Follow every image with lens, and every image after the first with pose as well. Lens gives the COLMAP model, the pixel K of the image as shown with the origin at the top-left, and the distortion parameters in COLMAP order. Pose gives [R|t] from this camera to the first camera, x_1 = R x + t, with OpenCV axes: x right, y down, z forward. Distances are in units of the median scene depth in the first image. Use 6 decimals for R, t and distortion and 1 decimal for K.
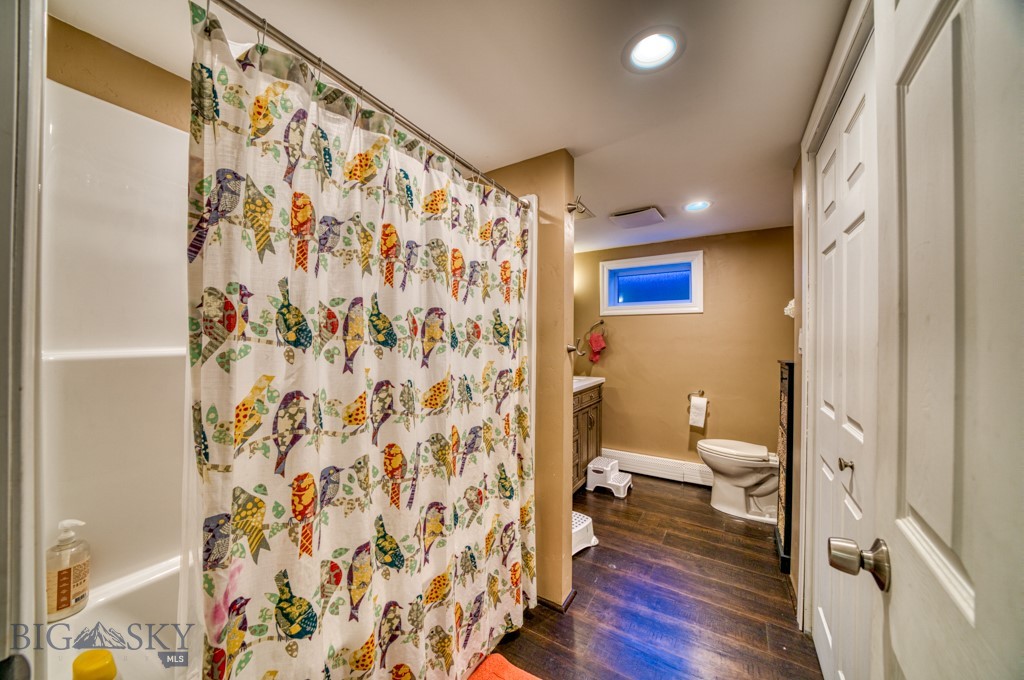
lens RADIAL K [[351.7, 0, 507.9], [0, 351.7, 339.3], [0, 0, 1]] dist [-0.026474, 0.002921]
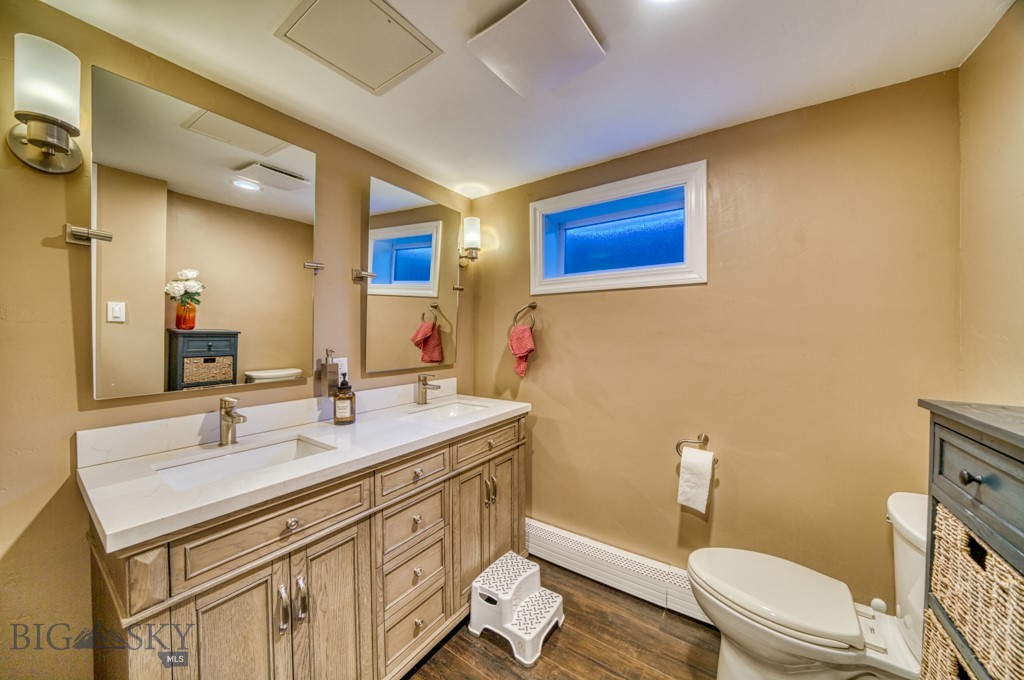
lens RADIAL K [[351.7, 0, 514.6], [0, 351.7, 338.4], [0, 0, 1]] dist [-0.026474, 0.002921]
pose [[0.999499, -0.001548, -0.031598, 0.292898], [0.001799, 0.999967, 0.007937, -0.000065], [0.031584, -0.007990, 0.999469, 0.477467]]
